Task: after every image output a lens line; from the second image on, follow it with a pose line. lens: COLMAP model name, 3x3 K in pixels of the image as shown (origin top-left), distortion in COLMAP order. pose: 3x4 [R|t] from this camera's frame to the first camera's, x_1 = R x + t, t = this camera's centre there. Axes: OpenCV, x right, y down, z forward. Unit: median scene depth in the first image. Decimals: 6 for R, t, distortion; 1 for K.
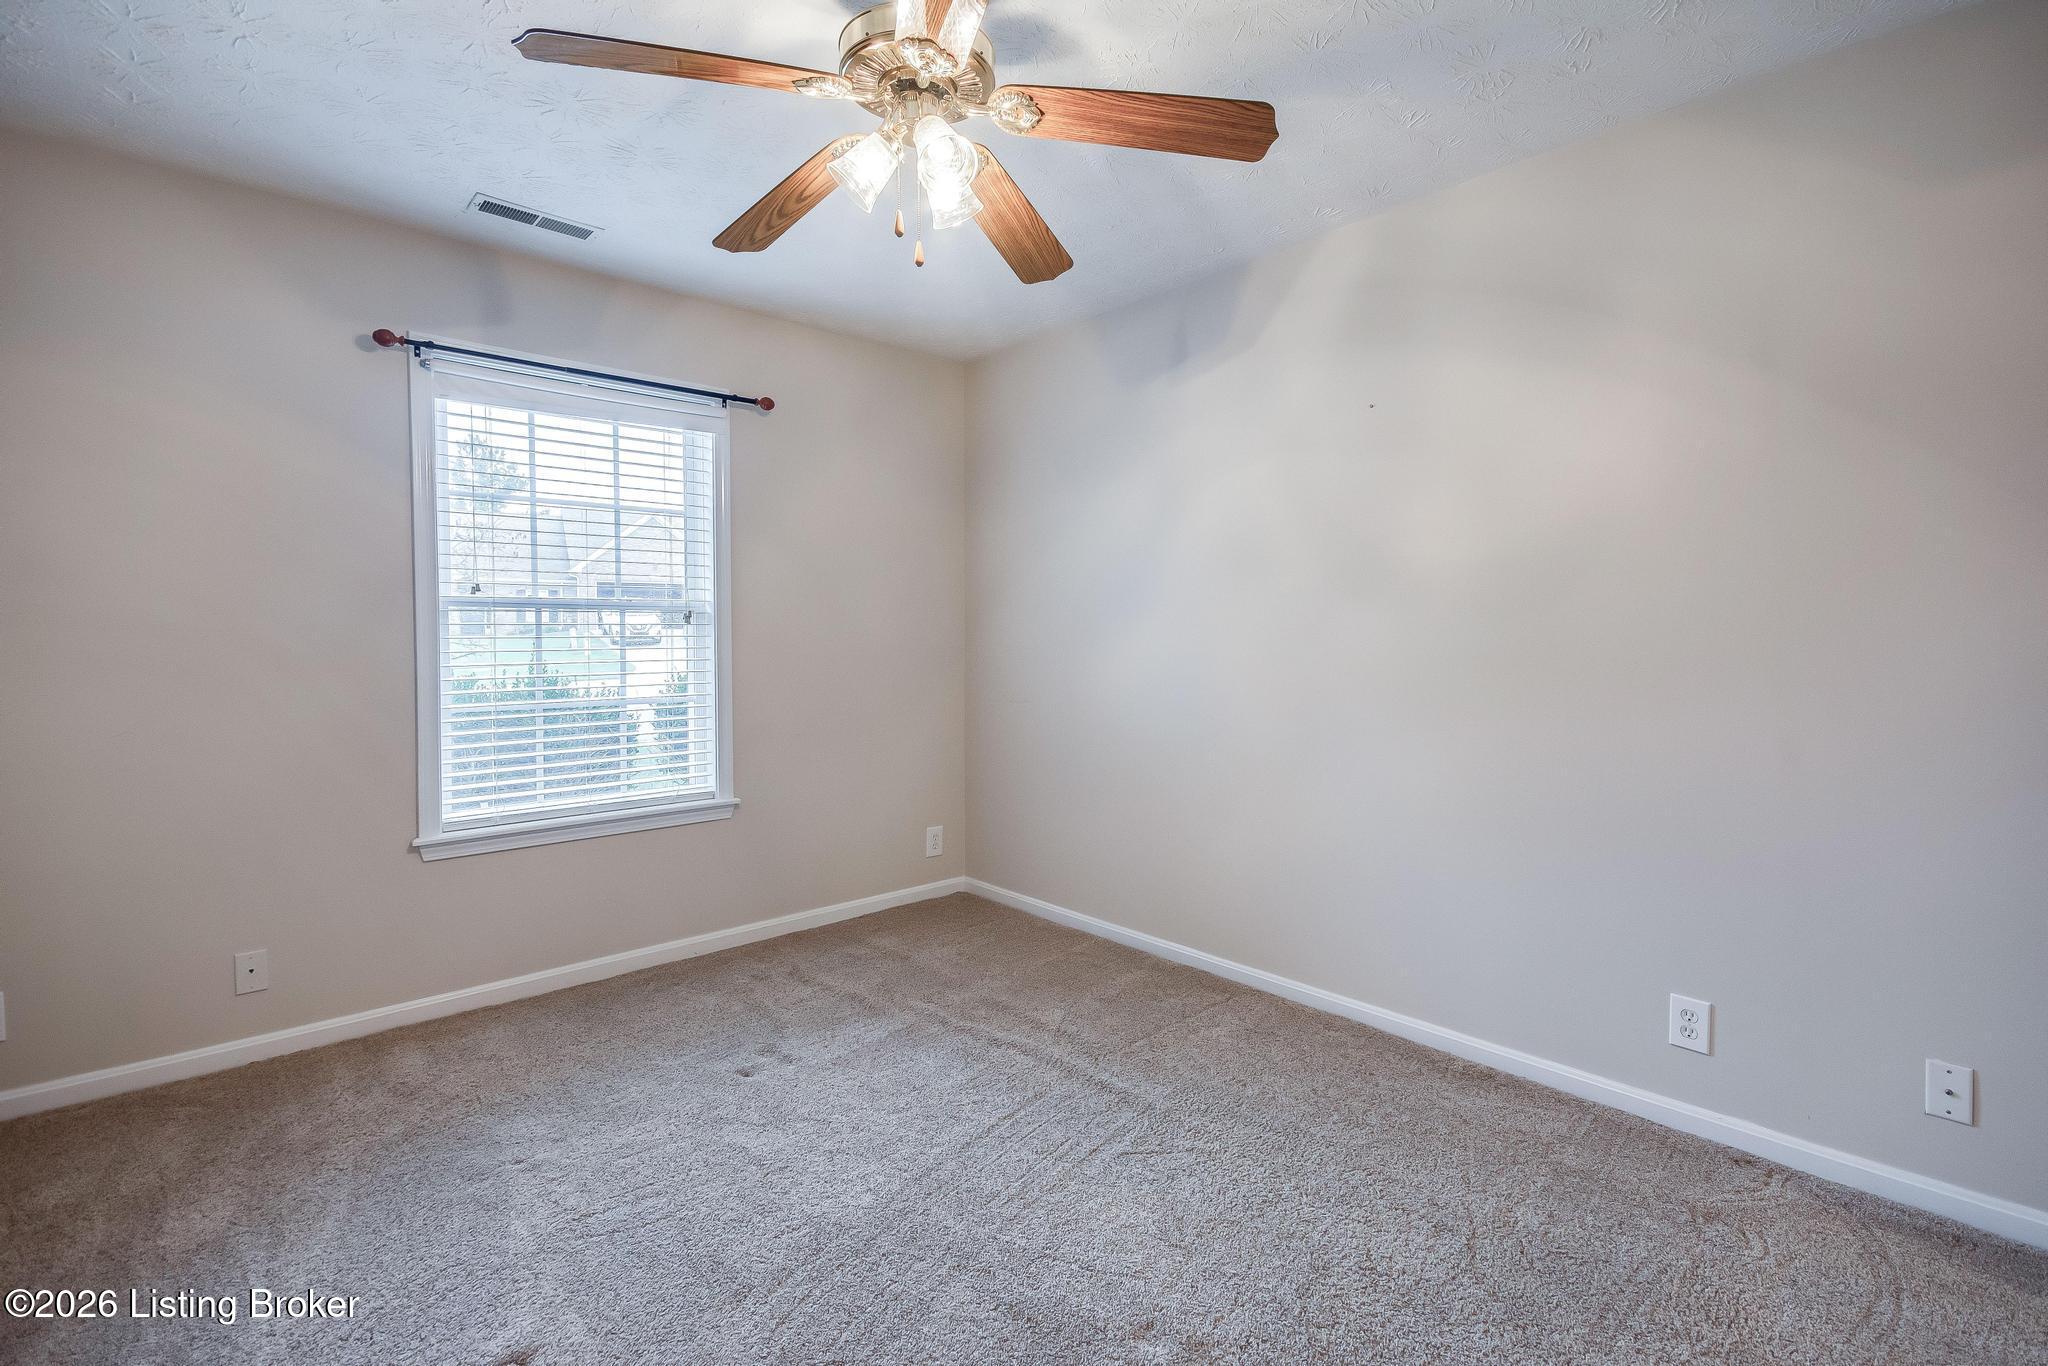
lens RADIAL K [[907.4, 0, 1025.7], [0, 907.4, 661.7], [0, 0, 1]] dist [0.004967, 0.000596]
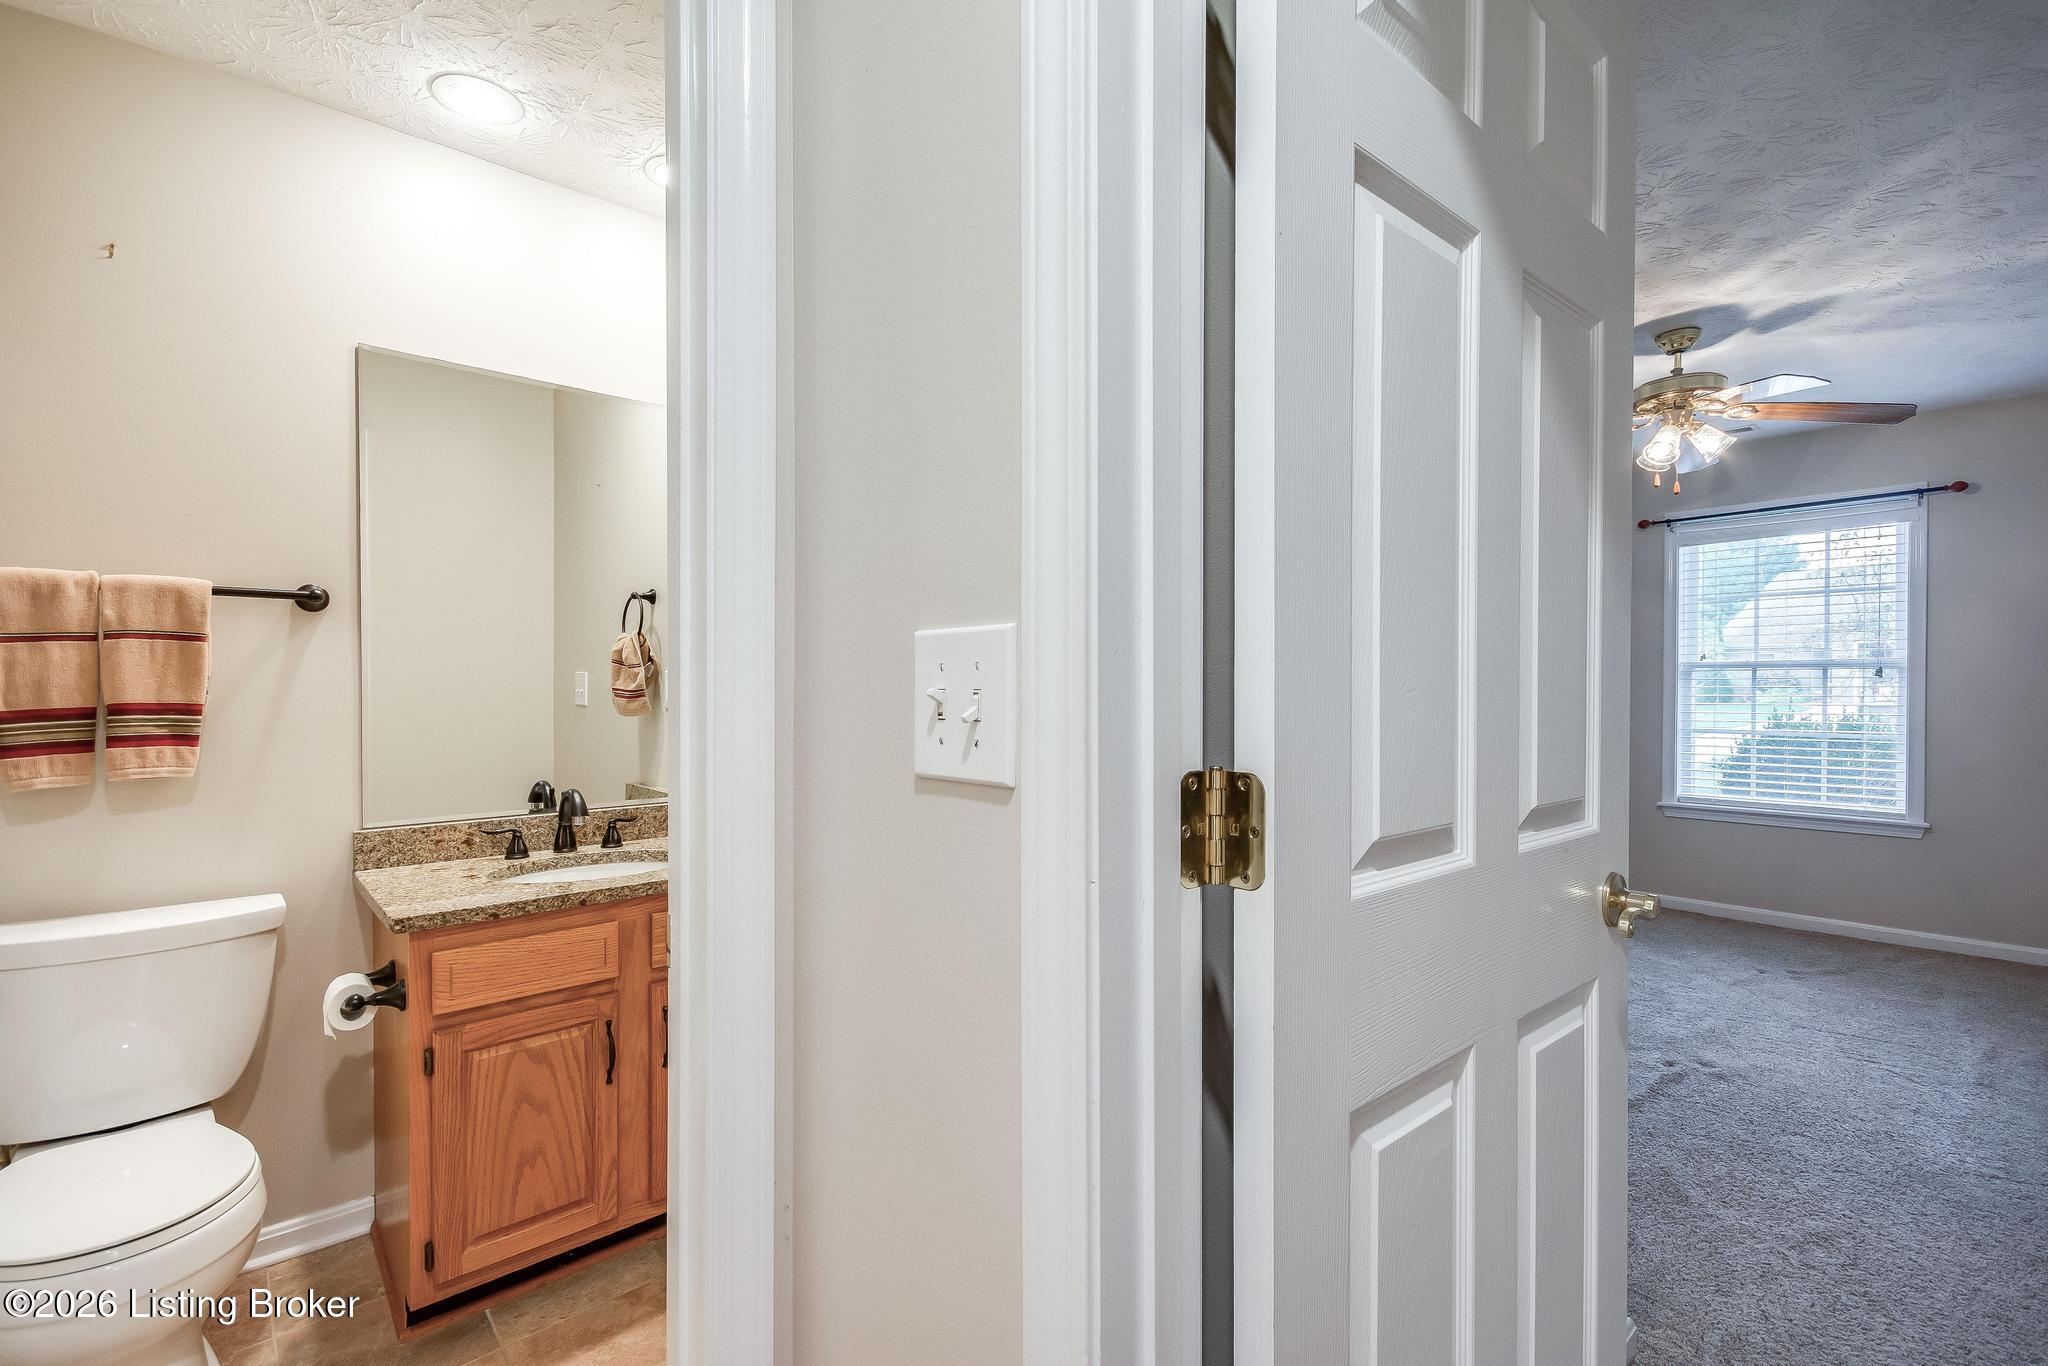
lens RADIAL K [[891.2, 0, 1030.2], [0, 891.2, 692.8], [0, 0, 1]] dist [0.035446, -0.021518]
pose [[0.009202, 0.014426, -0.999854, 0.993281], [-0.021984, 0.999657, 0.014221, -0.012878], [0.999716, 0.021850, 0.009516, -0.219994]]
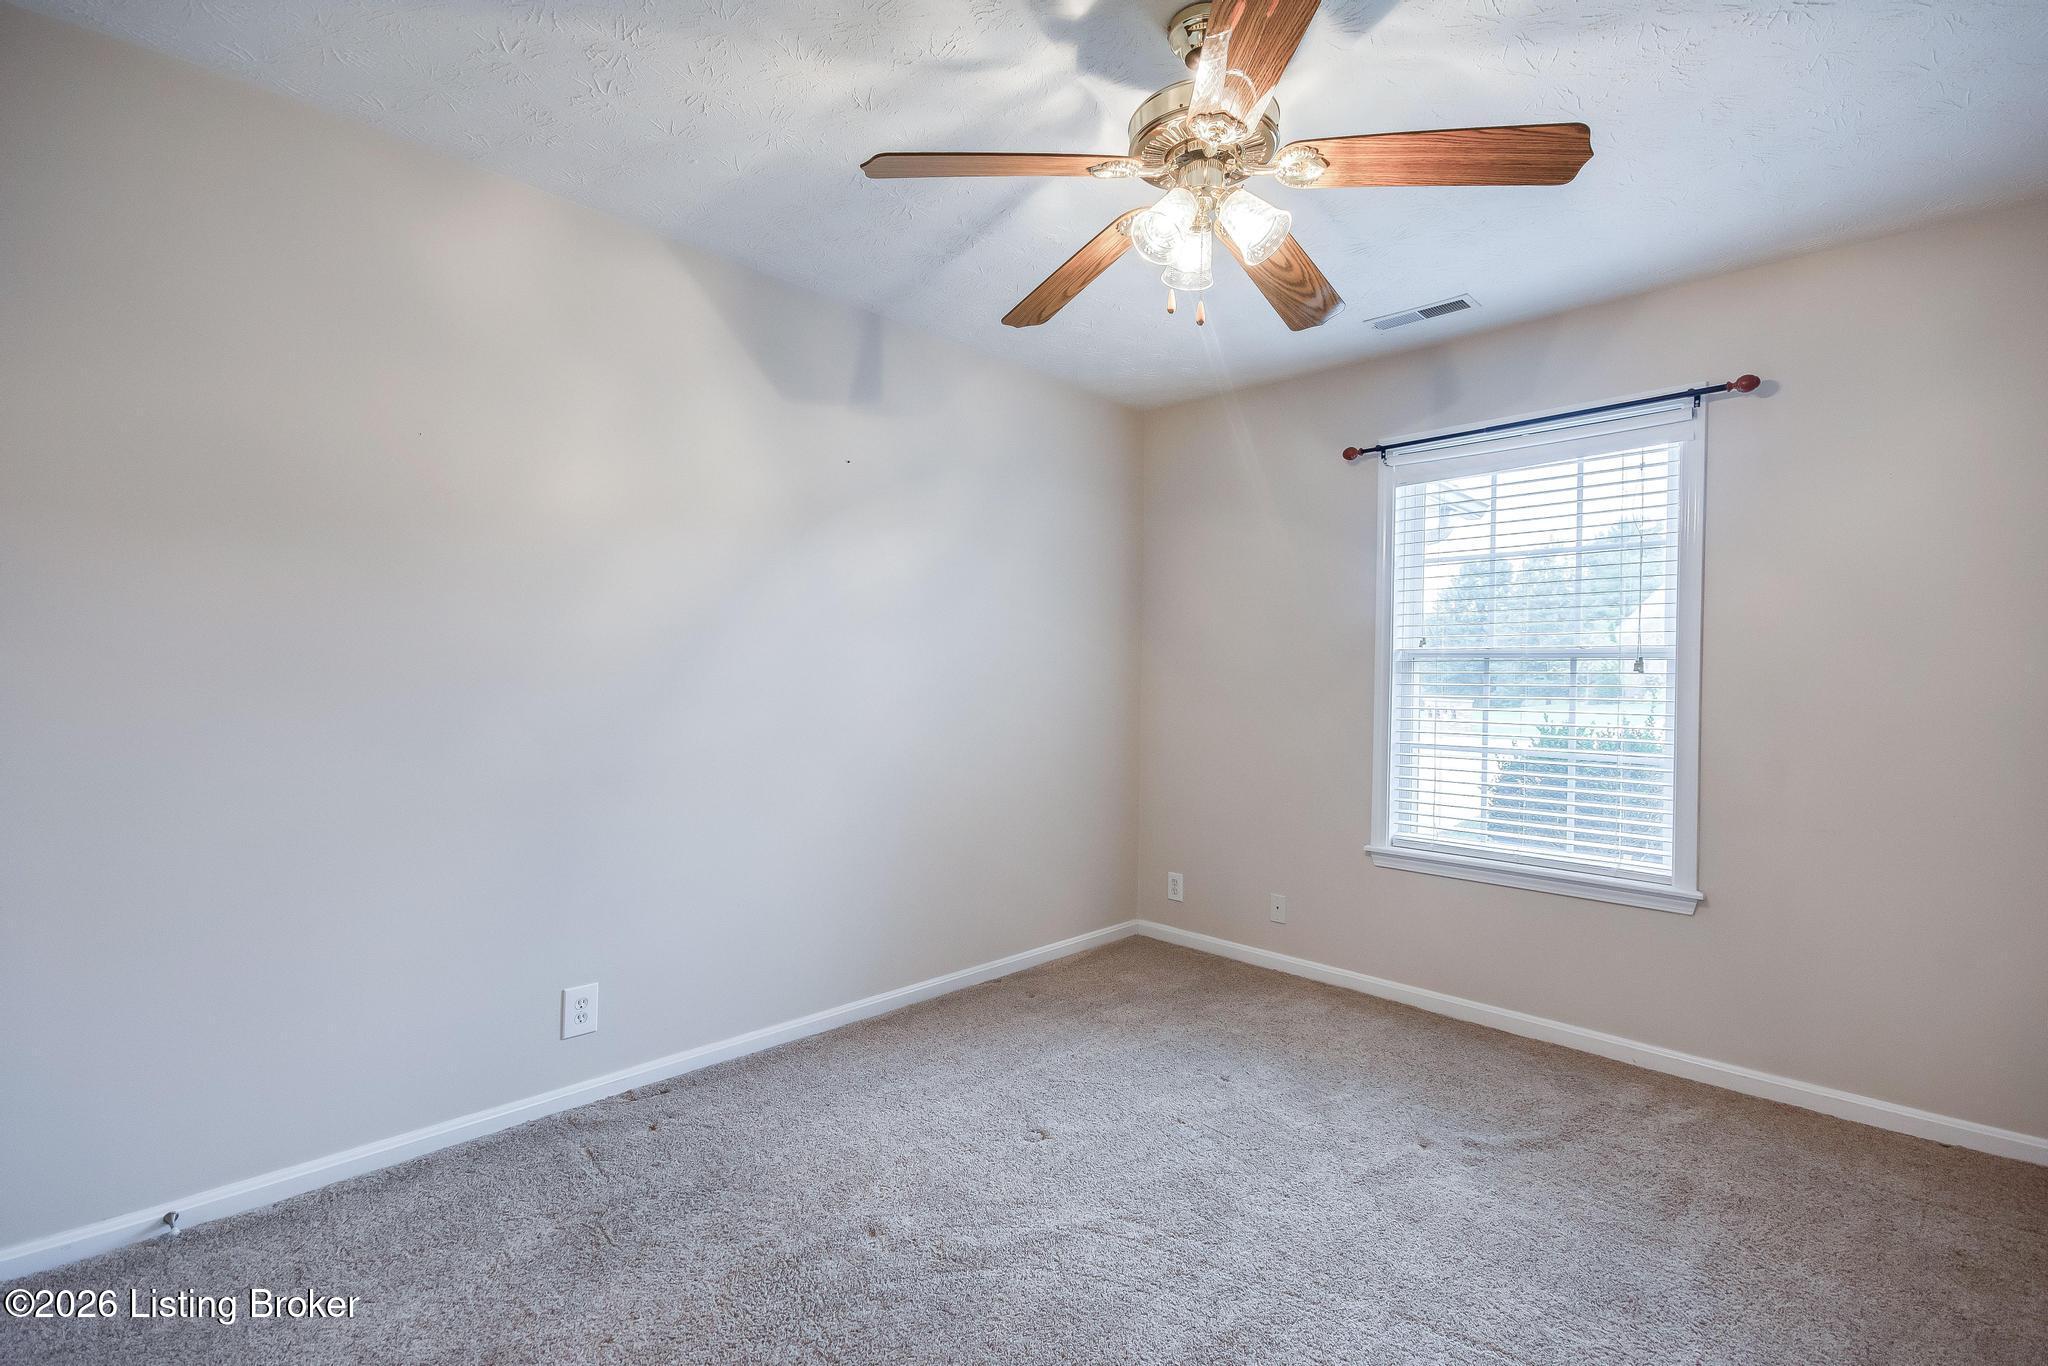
lens RADIAL K [[891.3, 0, 1019.6], [0, 891.3, 679.0], [0, 0, 1]] dist [0.002178, -0.004847]
pose [[0.067673, 0.005753, -0.997691, 0.484828], [-0.041343, 0.999141, 0.002957, -0.015469], [0.996851, 0.041047, 0.067852, 0.406732]]
